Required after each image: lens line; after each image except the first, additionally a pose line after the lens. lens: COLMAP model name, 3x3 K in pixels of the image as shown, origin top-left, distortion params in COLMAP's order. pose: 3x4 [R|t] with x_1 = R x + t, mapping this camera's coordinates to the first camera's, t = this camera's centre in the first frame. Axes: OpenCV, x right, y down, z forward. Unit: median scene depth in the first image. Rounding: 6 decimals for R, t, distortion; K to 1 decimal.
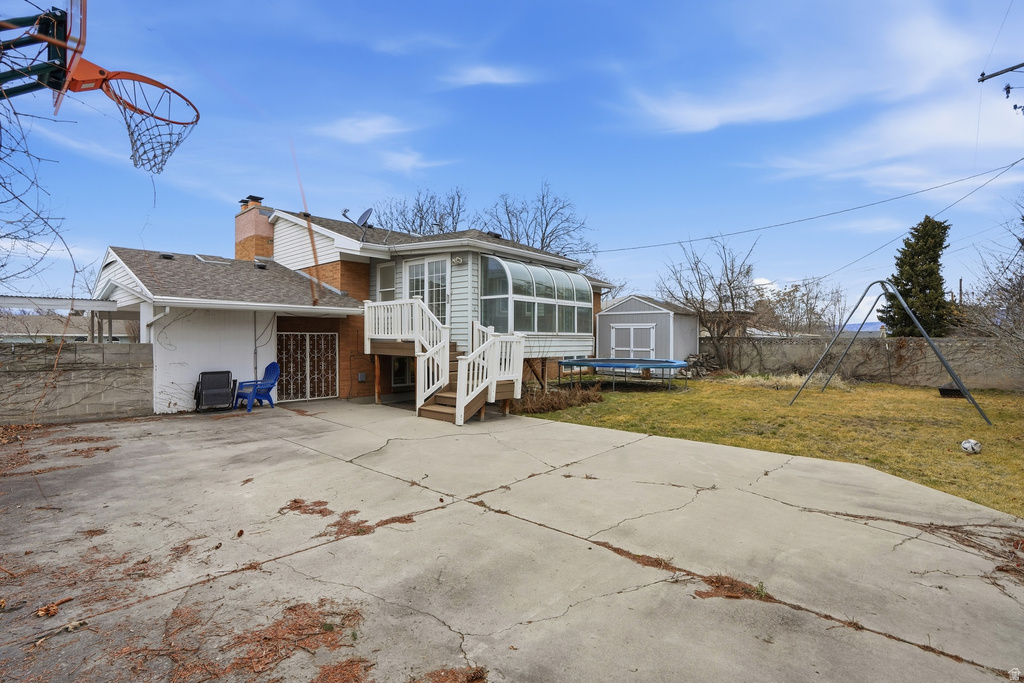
lens RADIAL K [[470.7, 0, 507.7], [0, 470.7, 341.5], [0, 0, 1]] dist [-0.032607, -0.000078]
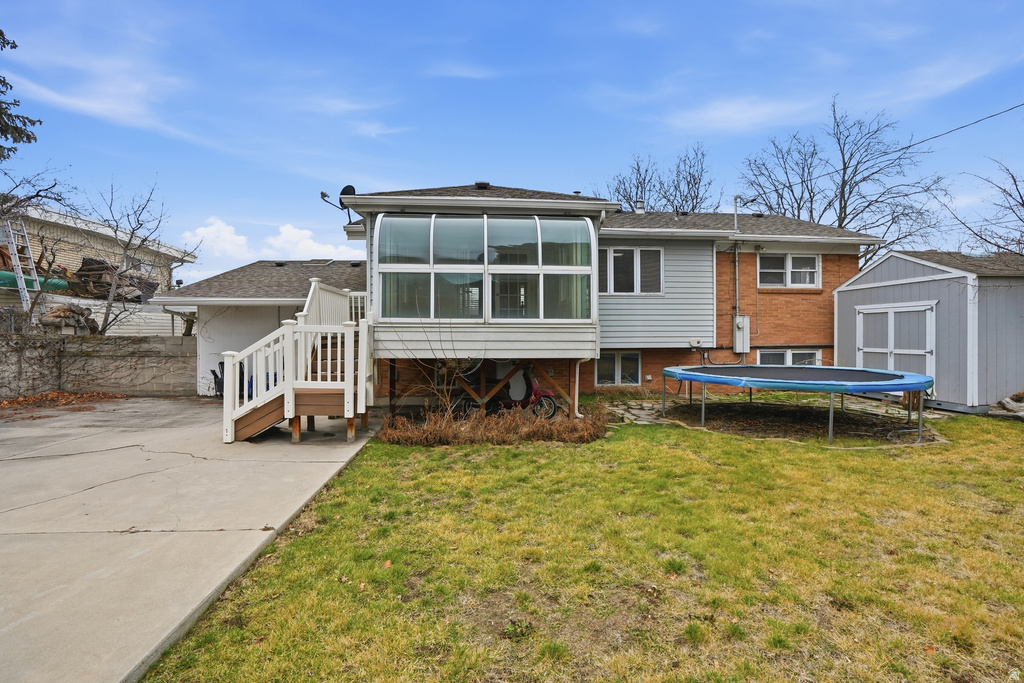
lens RADIAL K [[470.7, 0, 511.7], [0, 470.7, 340.5], [0, 0, 1]] dist [-0.032607, -0.000078]
pose [[0.724819, 0.004185, -0.688927, 0.577308], [-0.003192, 0.999991, 0.002716, 0.007695], [0.688932, 0.000230, 0.724826, 0.602924]]
